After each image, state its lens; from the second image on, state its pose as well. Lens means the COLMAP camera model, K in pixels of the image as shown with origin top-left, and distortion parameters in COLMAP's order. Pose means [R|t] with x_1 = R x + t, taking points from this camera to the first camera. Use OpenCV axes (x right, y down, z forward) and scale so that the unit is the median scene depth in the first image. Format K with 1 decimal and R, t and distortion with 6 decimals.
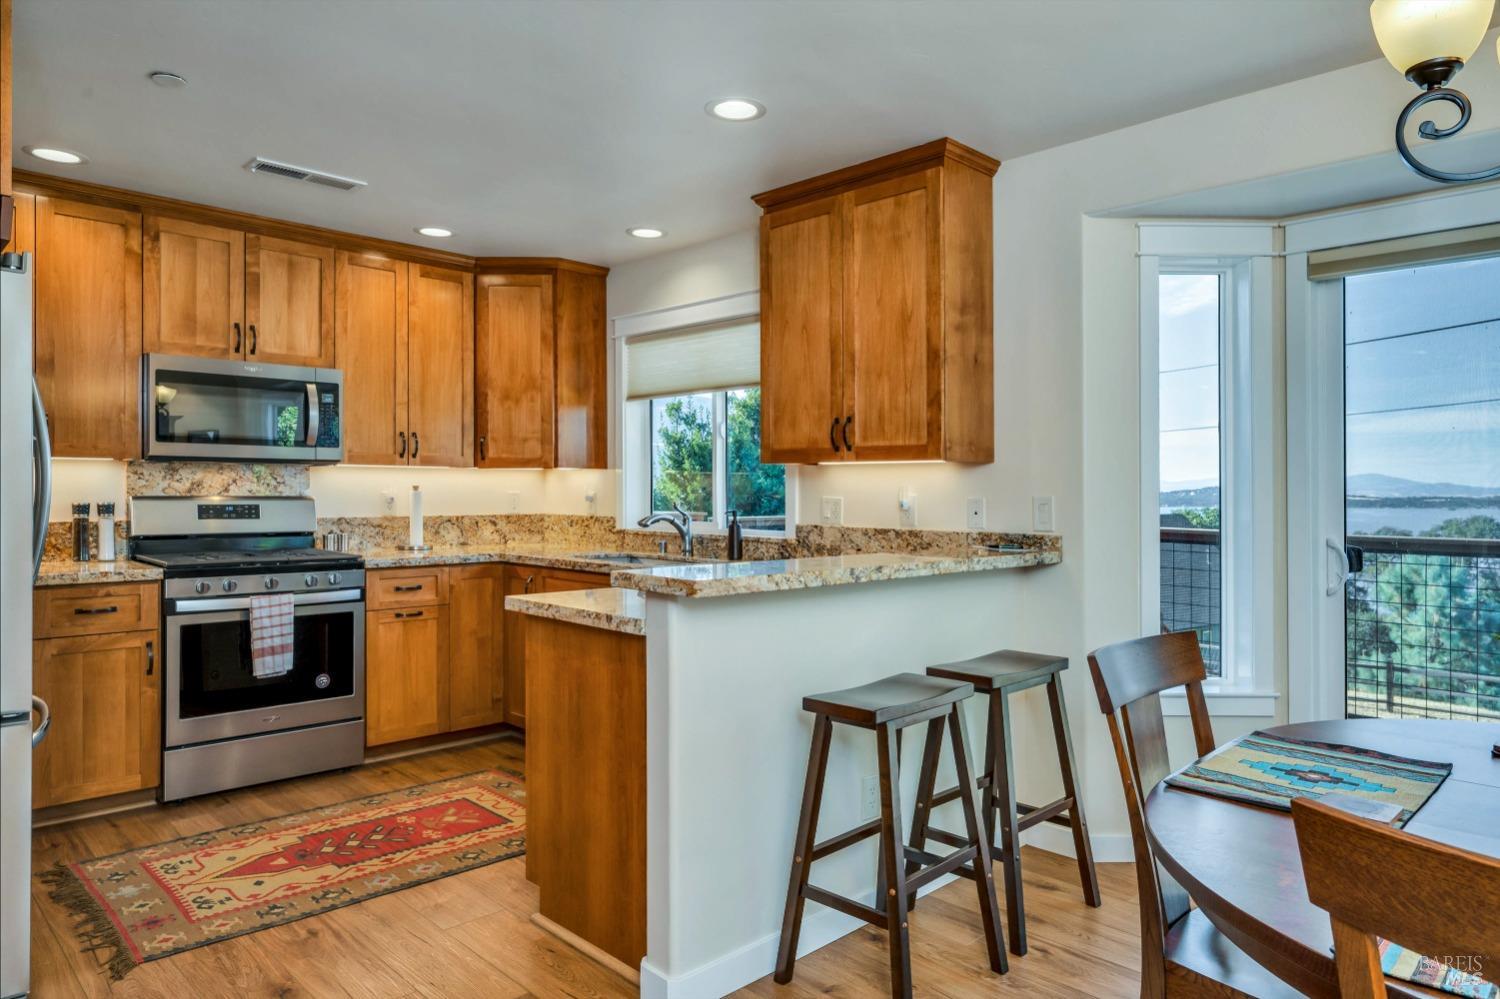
lens RADIAL K [[961.2, 0, 777.1], [0, 961.2, 491.3], [0, 0, 1]] dist [0.005453, -0.002337]
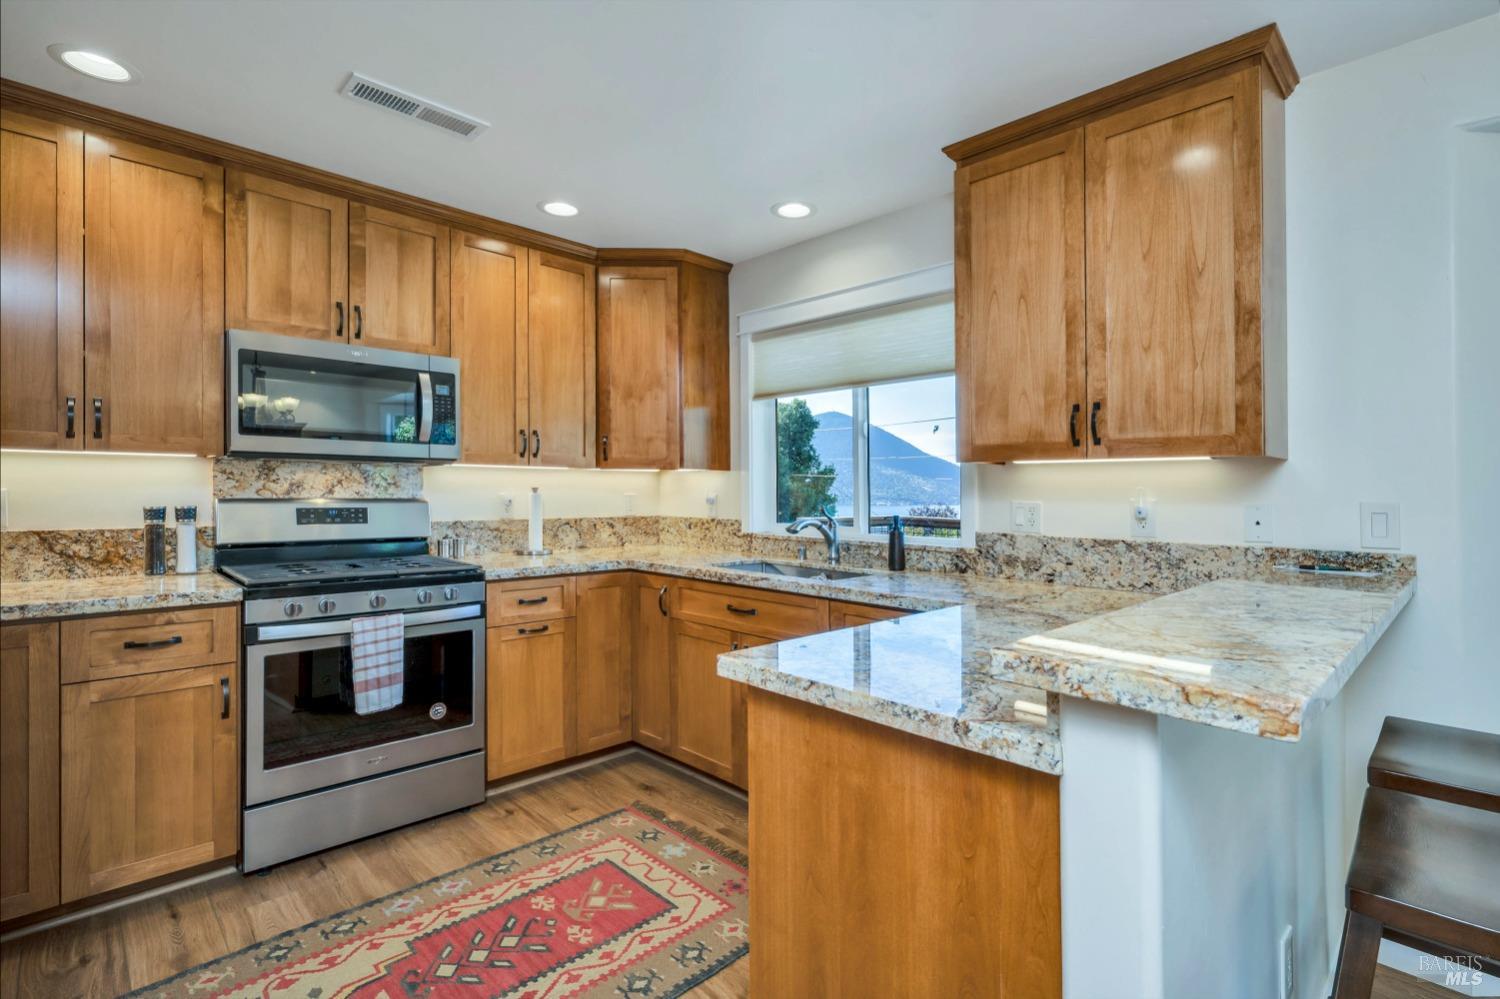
lens RADIAL K [[707.4, 0, 778.3], [0, 707.4, 498.5], [0, 0, 1]] dist [0.001244, 0.000339]
pose [[0.999953, 0.001947, 0.009547, -0.189735], [-0.002026, 0.999964, 0.008300, -0.001684], [-0.009530, -0.008319, 0.999920, 0.398129]]
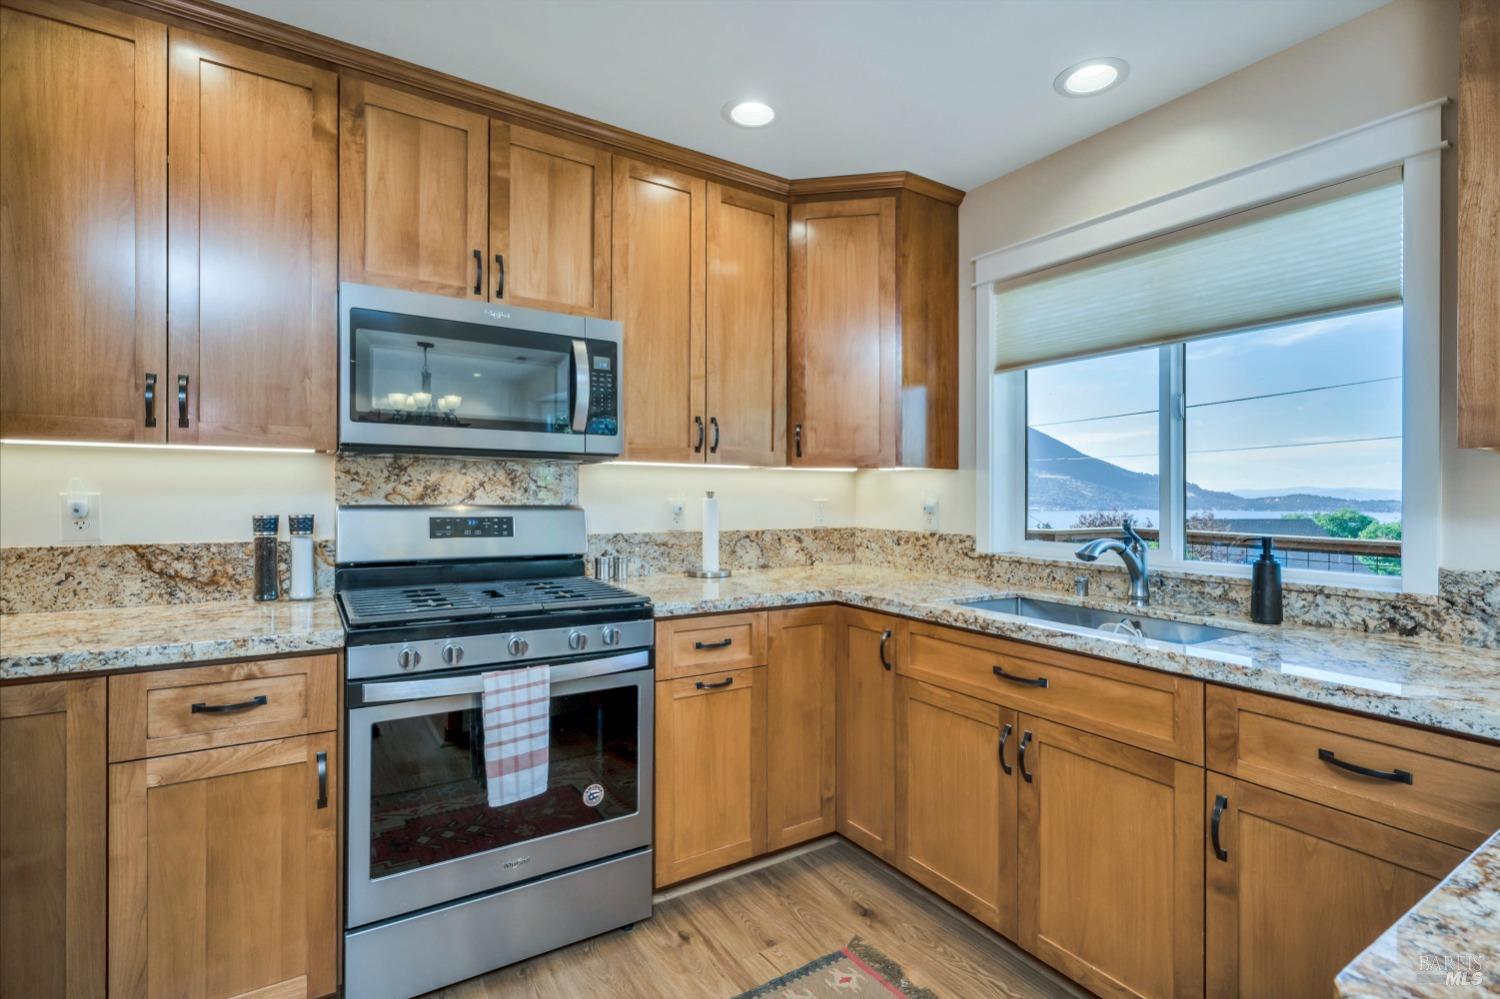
lens RADIAL K [[707.4, 0, 776.9], [0, 707.4, 503.0], [0, 0, 1]] dist [0.001244, 0.000339]
pose [[0.981341, 0.006621, -0.192160, -0.293740], [-0.004745, 0.999937, 0.010219, -0.003616], [0.192215, -0.009116, 0.981310, 0.628236]]
